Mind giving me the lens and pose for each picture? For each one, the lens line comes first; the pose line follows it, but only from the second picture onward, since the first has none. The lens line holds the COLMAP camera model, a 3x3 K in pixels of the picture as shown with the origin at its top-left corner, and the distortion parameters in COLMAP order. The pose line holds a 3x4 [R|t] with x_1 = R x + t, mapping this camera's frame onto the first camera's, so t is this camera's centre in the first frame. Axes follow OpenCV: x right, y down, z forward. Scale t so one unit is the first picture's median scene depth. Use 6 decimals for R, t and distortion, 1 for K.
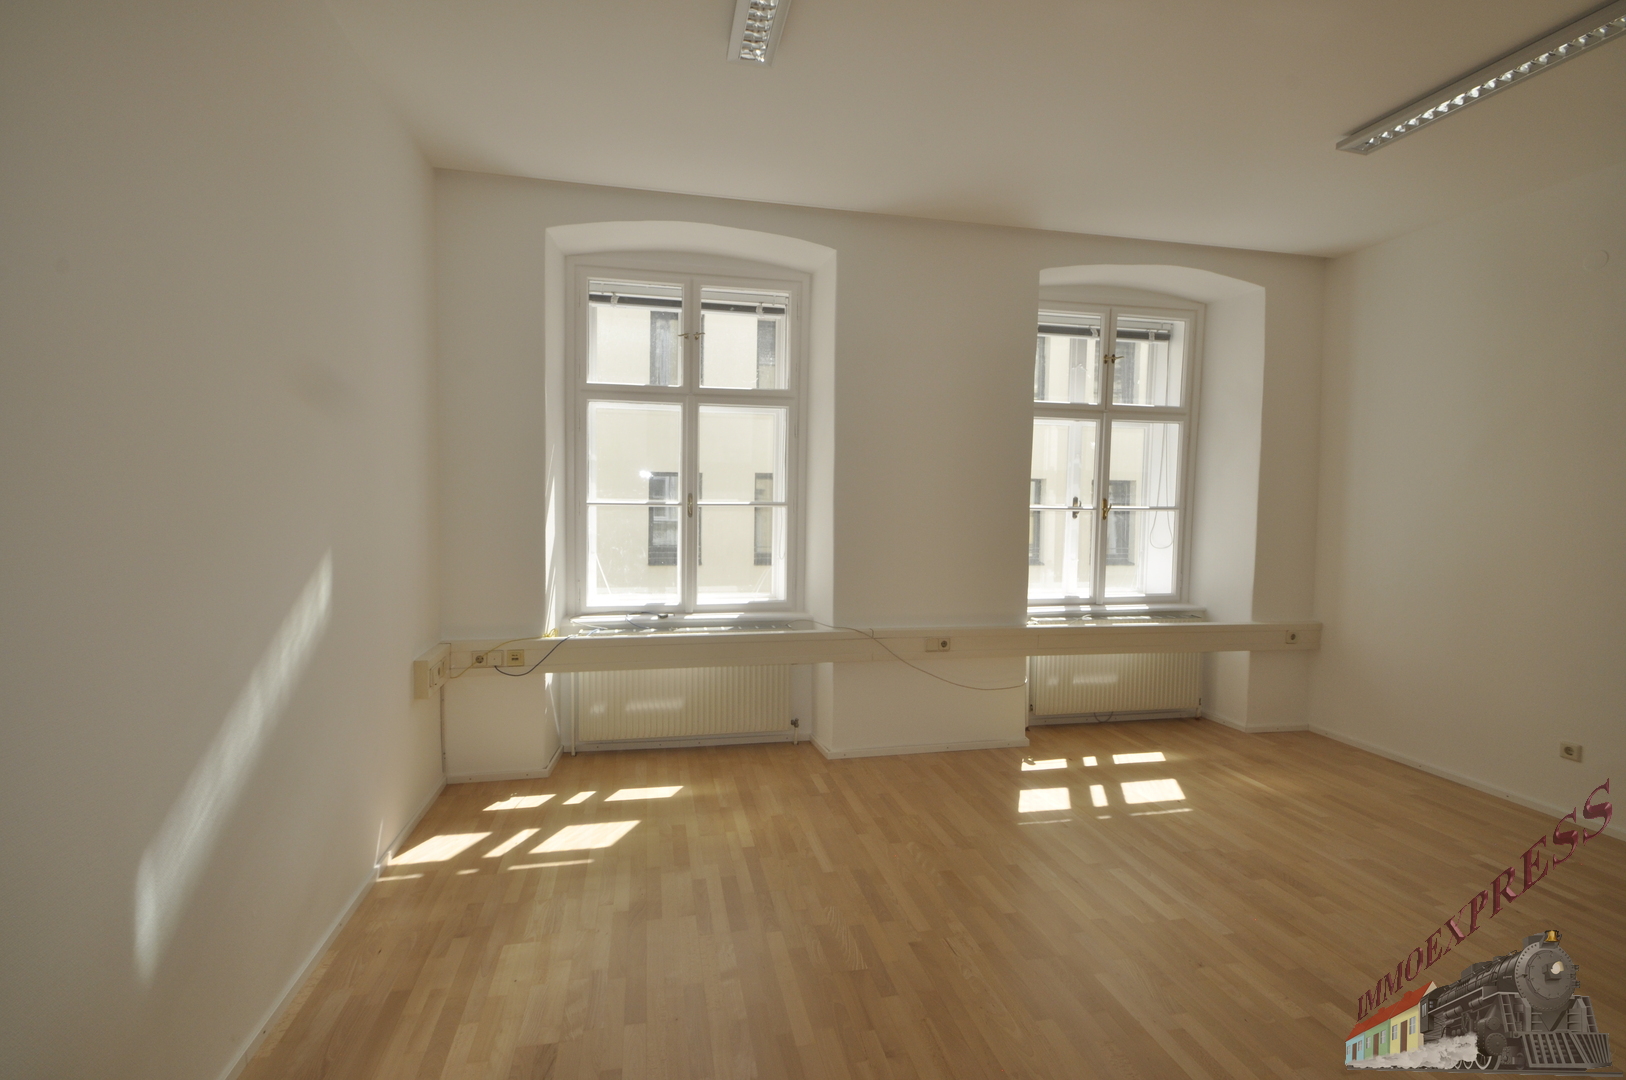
lens RADIAL K [[706.0, 0, 809.3], [0, 706.0, 527.9], [0, 0, 1]] dist [0.016519, -0.000182]
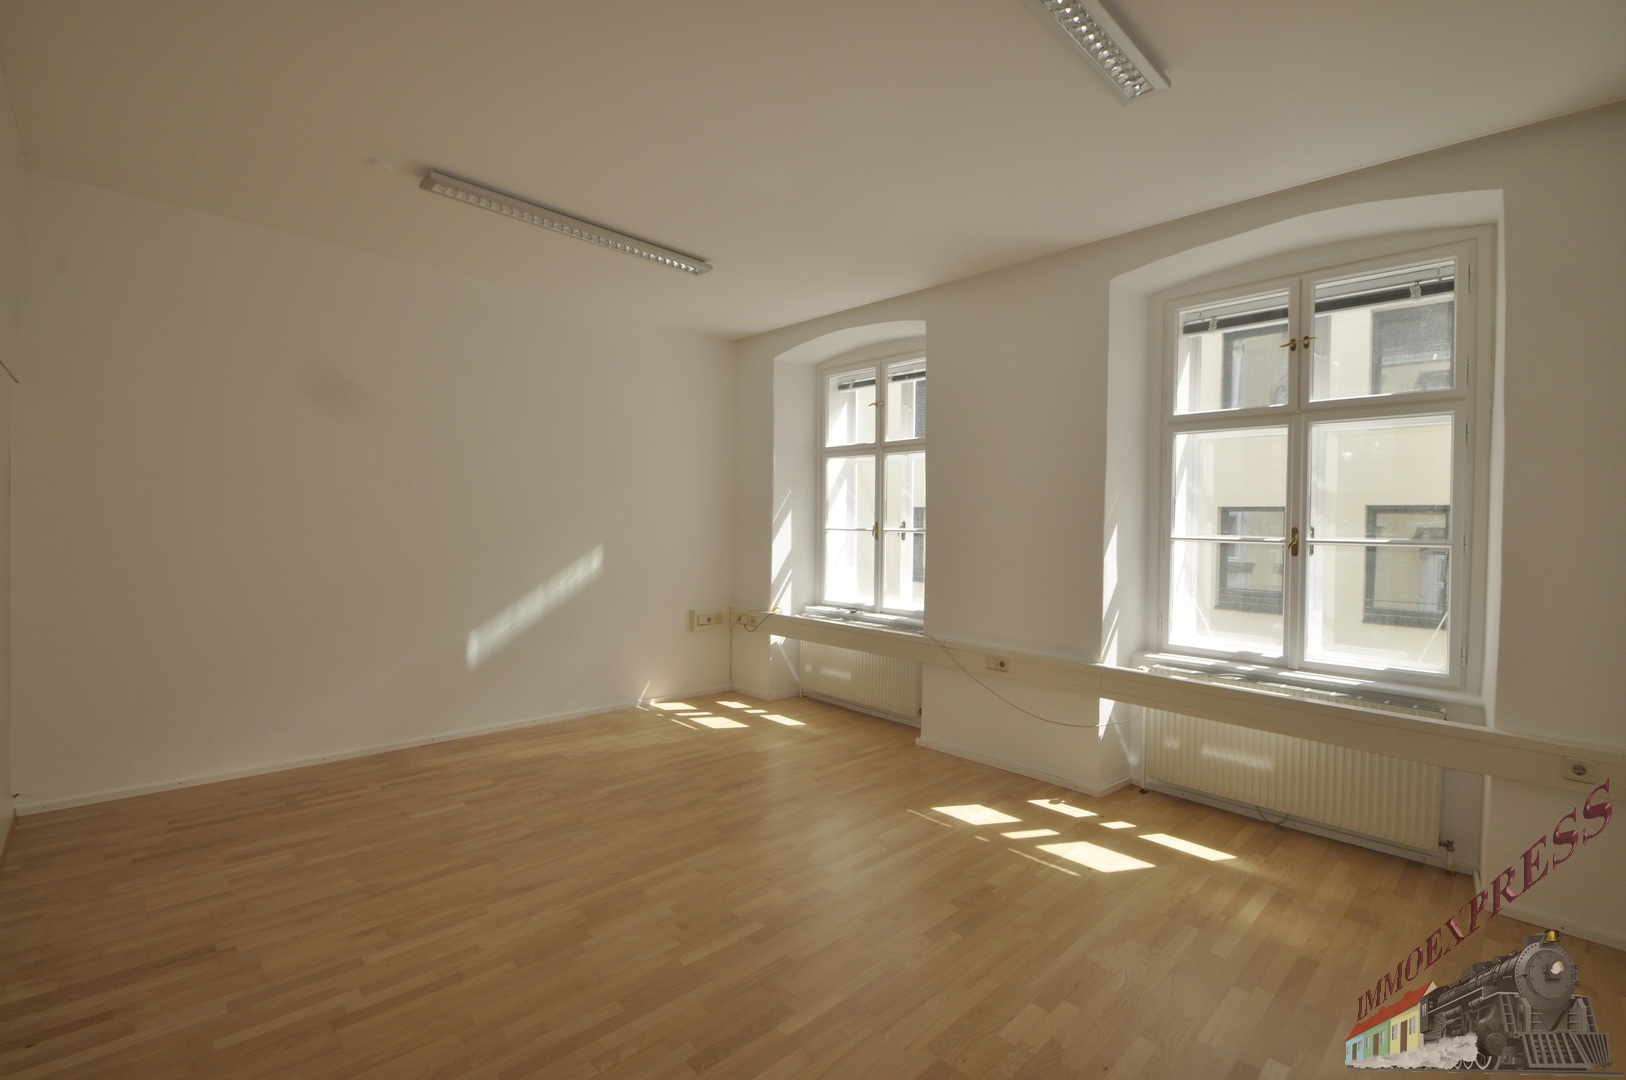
lens RADIAL K [[715.4, 0, 815.5], [0, 715.4, 539.1], [0, 0, 1]] dist [-0.004954, -0.001097]
pose [[0.530516, 0.014450, -0.847552, 0.278217], [-0.046230, 0.998860, -0.011907, 0.001141], [0.846413, 0.045499, 0.530579, 0.058808]]
